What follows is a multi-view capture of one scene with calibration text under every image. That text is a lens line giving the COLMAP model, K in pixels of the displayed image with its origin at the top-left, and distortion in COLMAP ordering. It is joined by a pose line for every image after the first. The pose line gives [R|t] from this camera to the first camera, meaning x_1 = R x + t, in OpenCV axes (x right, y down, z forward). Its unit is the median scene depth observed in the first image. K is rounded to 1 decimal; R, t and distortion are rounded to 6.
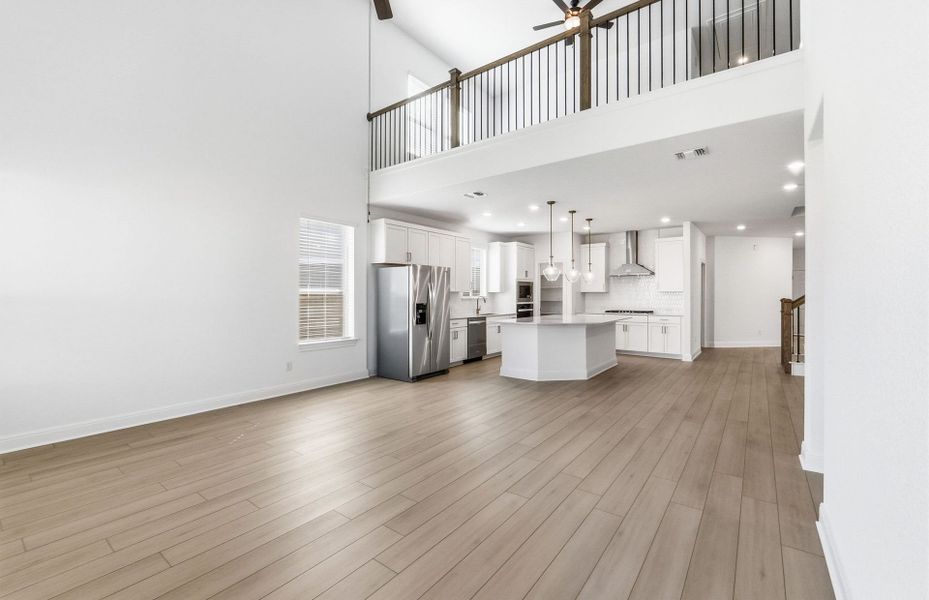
lens RADIAL K [[395.7, 0, 464.1], [0, 395.7, 298.6], [0, 0, 1]] dist [-0.010079, 0.000389]
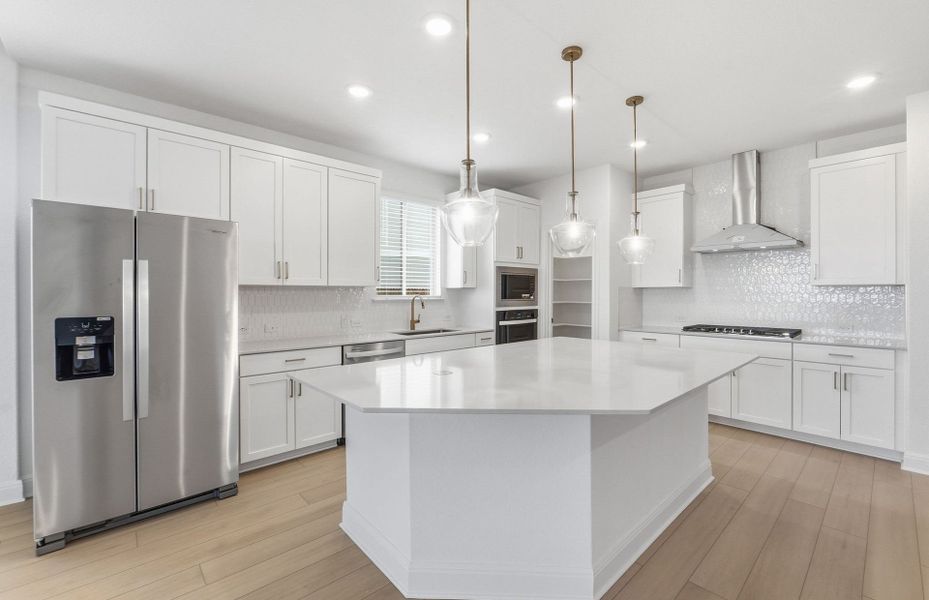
lens RADIAL K [[395.7, 0, 464.4], [0, 395.7, 299.9], [0, 0, 1]] dist [-0.010079, 0.000389]
pose [[0.983139, 0.003049, -0.182833, 0.185976], [-0.001747, 0.999972, 0.007284, -0.003898], [0.182850, -0.006842, 0.983117, 0.488841]]
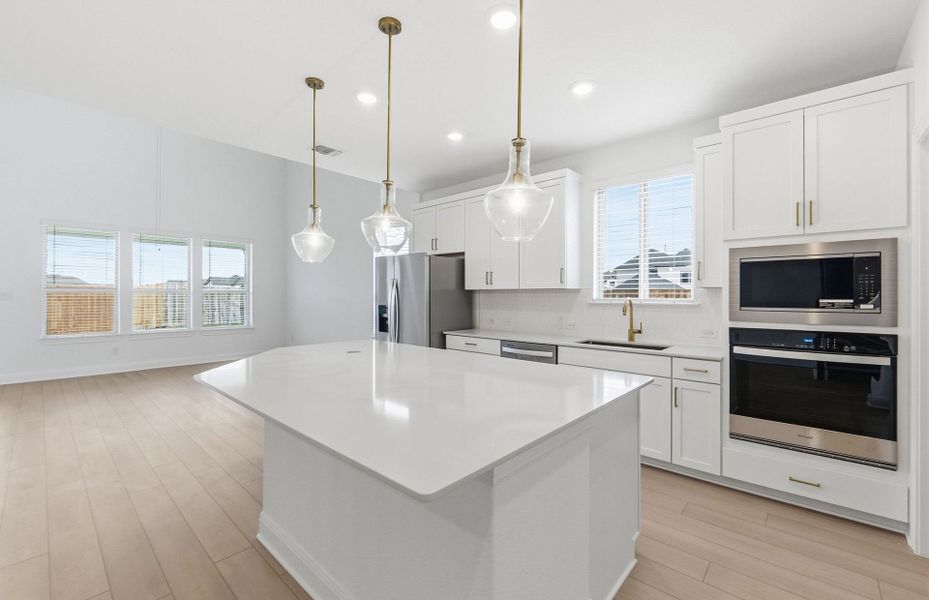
lens RADIAL K [[395.7, 0, 464.1], [0, 395.7, 291.8], [0, 0, 1]] dist [-0.010079, 0.000389]
pose [[-0.095555, -0.005575, -0.995409, 0.441013], [-0.010973, 0.999929, -0.004547, -0.008751], [0.995364, 0.010488, -0.095610, 0.830109]]
